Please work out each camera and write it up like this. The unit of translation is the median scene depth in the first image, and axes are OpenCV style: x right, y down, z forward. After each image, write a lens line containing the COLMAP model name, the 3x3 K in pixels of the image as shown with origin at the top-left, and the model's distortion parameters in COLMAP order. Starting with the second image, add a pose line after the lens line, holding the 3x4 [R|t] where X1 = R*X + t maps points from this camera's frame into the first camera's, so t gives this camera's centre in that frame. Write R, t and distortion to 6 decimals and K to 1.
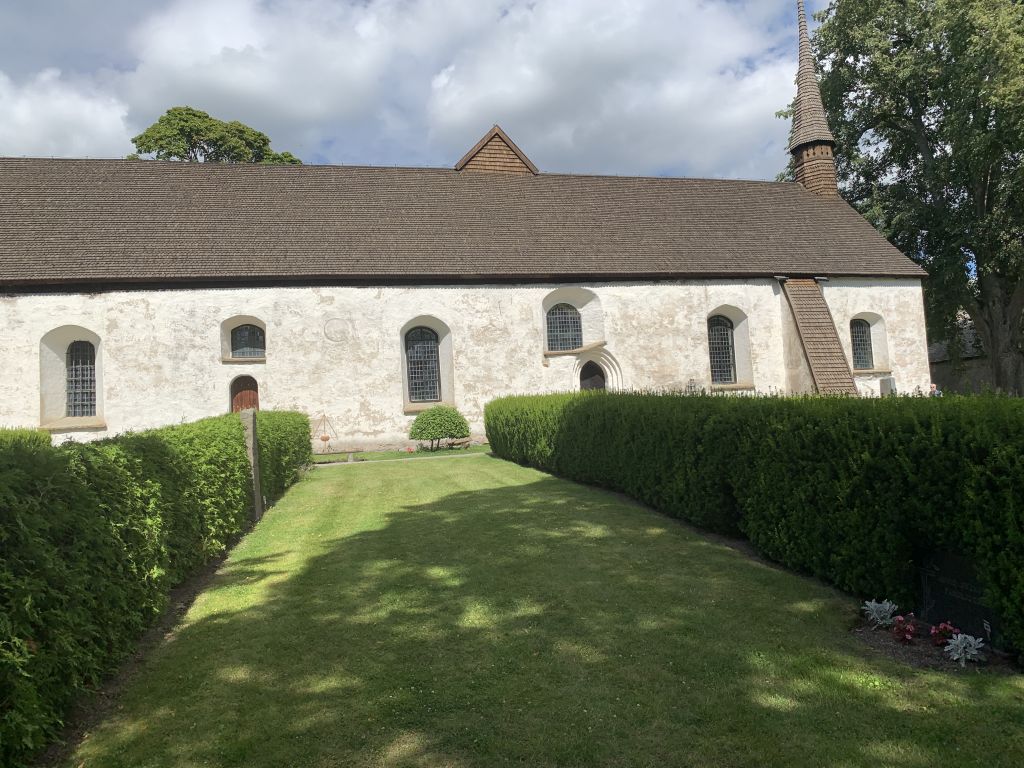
lens RADIAL K [[791.2, 0, 516.9], [0, 791.2, 377.0], [0, 0, 1]] dist [0.021320, -0.028974]
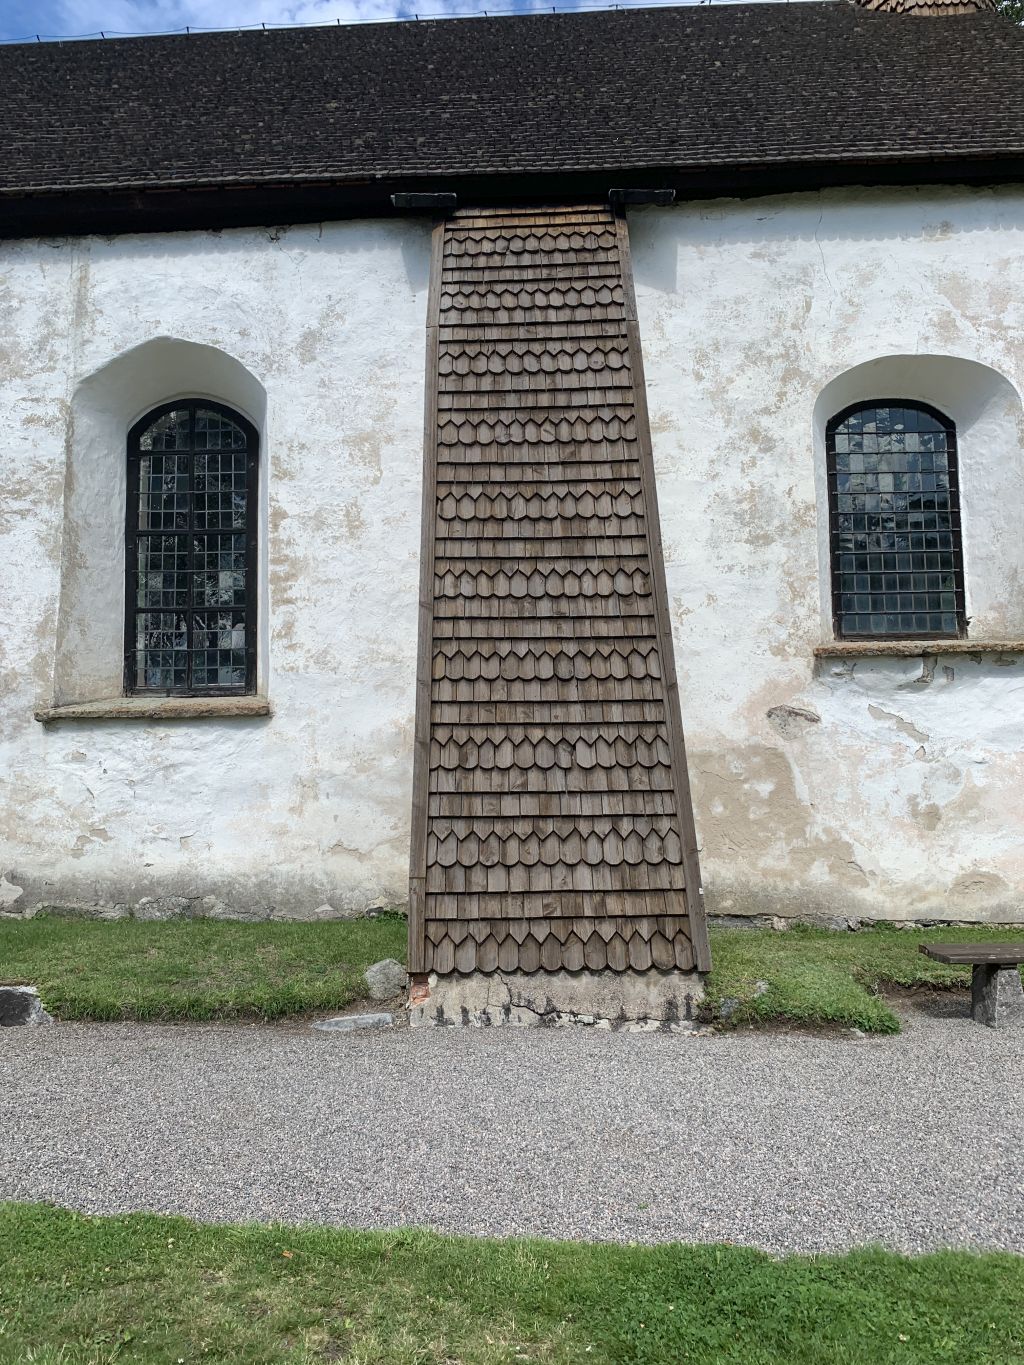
lens RADIAL K [[1072.0, 0, 512.0], [0, 1072.0, 682.5], [0, 0, 1]] dist [0.077382, -0.175918]
pose [[0.950926, 0.017377, -0.308929, 0.486742], [-0.015342, 0.999842, 0.009015, 0.000841], [0.309037, -0.003833, 0.951042, 0.798931]]
